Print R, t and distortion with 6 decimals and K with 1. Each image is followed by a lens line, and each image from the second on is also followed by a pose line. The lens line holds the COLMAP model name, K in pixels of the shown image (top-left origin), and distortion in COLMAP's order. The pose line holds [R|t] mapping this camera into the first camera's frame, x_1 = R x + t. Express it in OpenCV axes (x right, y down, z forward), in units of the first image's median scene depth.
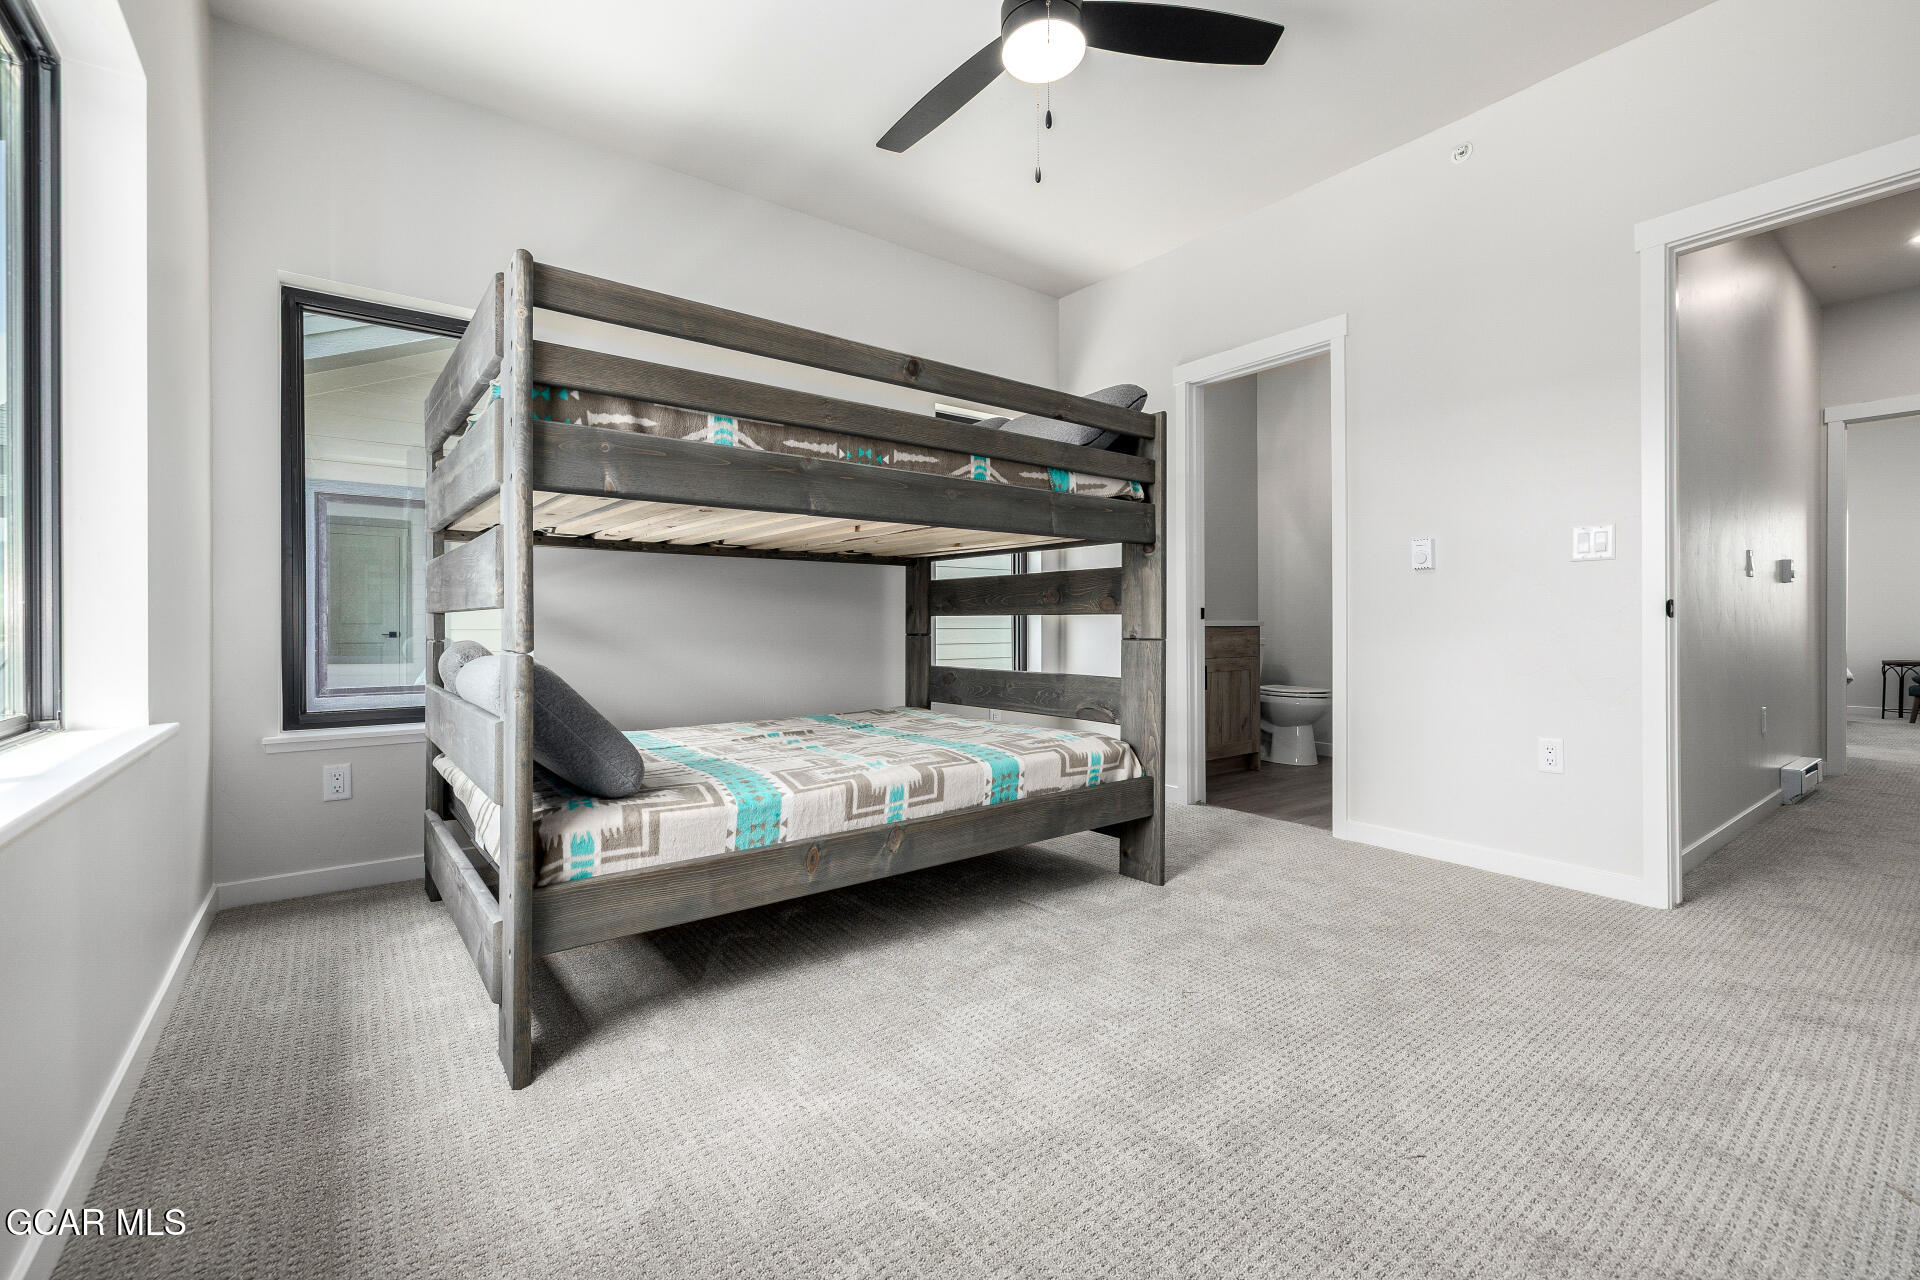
lens RADIAL K [[811.5, 0, 946.3], [0, 811.5, 606.3], [0, 0, 1]] dist [0.001227, 0.000306]
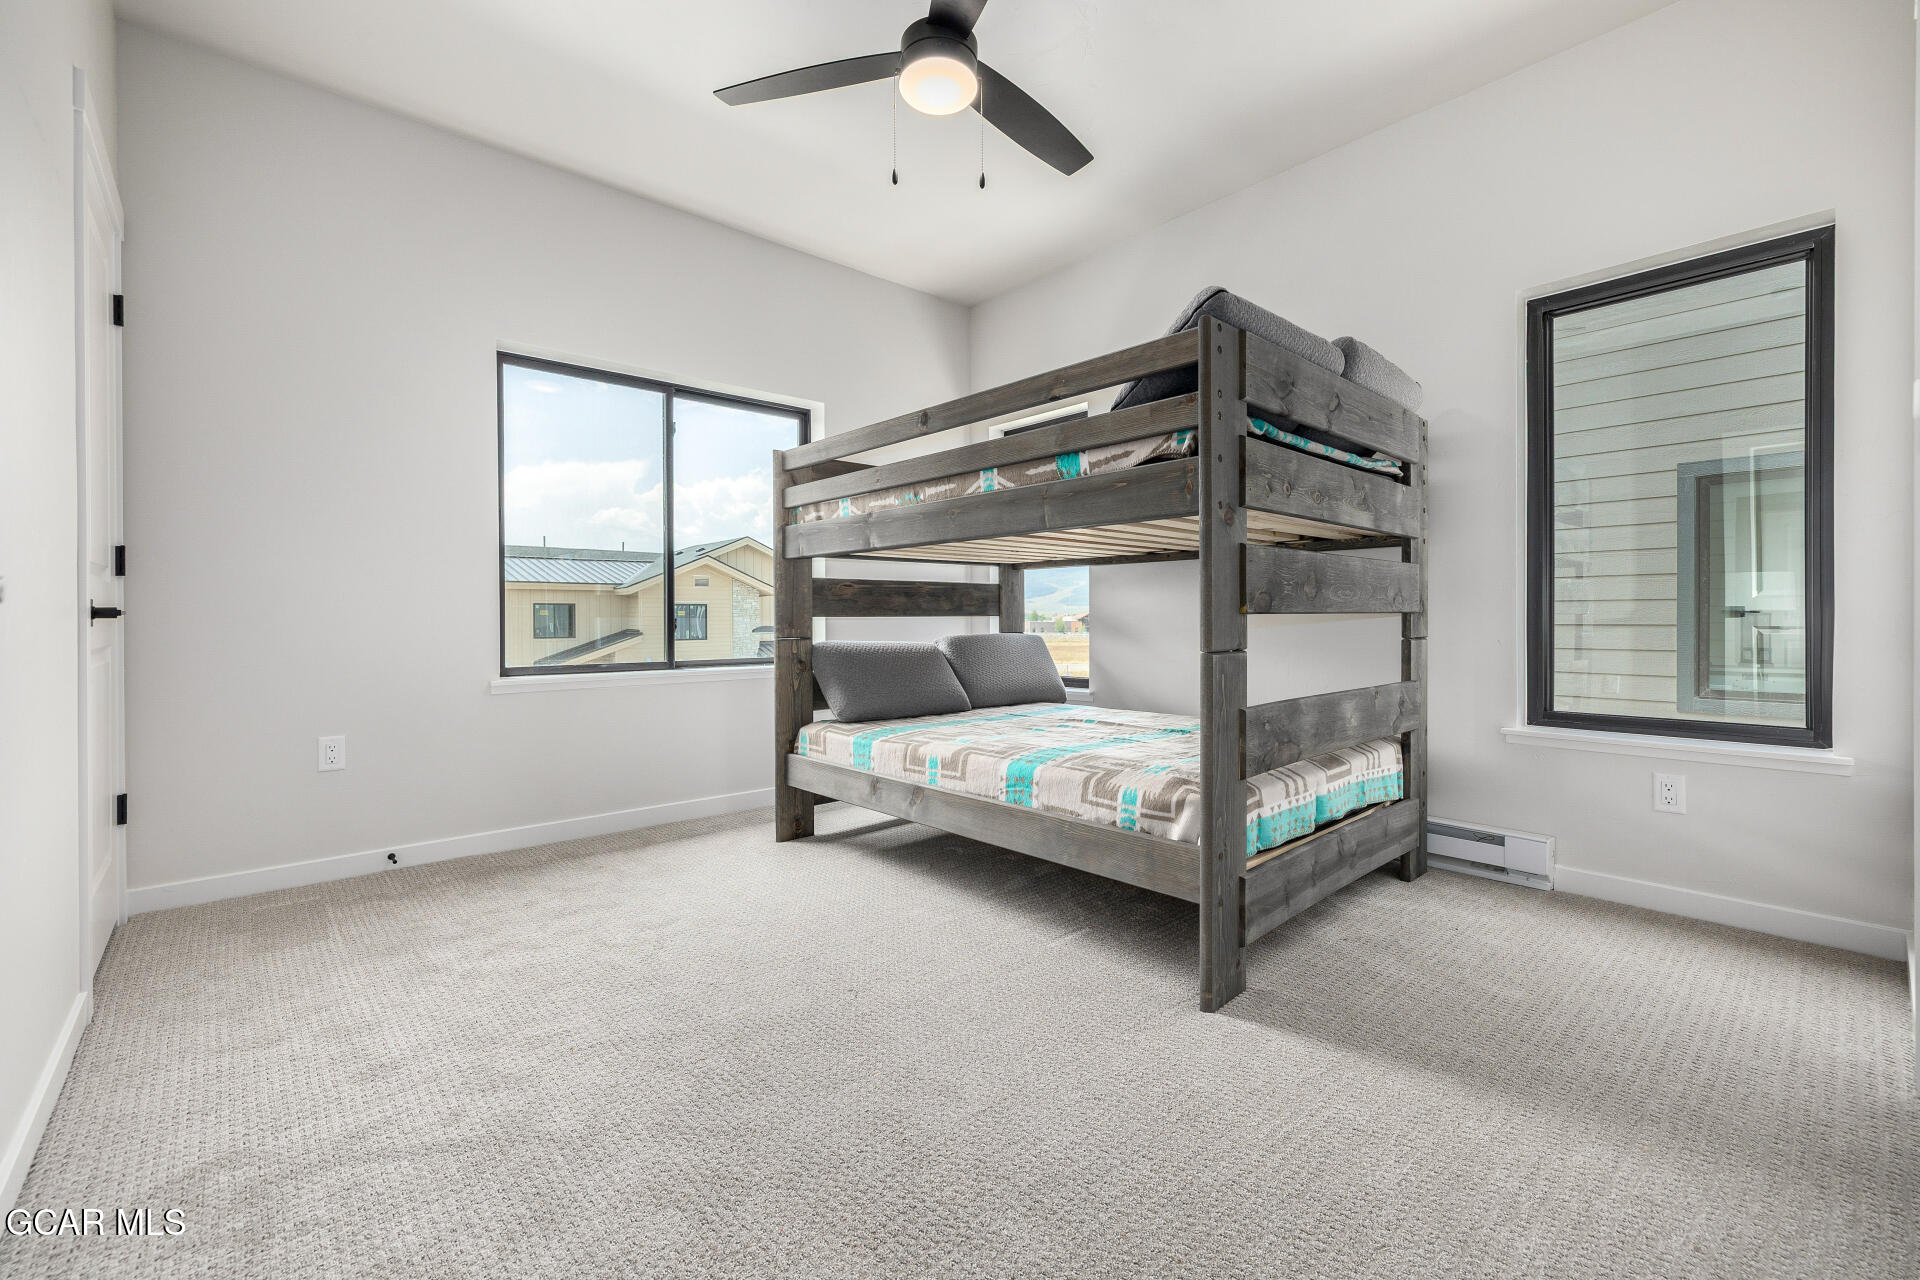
lens RADIAL K [[811.5, 0, 950.3], [0, 811.5, 625.0], [0, 0, 1]] dist [0.001227, 0.000306]
pose [[0.077007, 0.003181, -0.997025, 1.083944], [0.018272, 0.999822, 0.004601, 0.012810], [0.996863, -0.018572, 0.076935, 0.856315]]
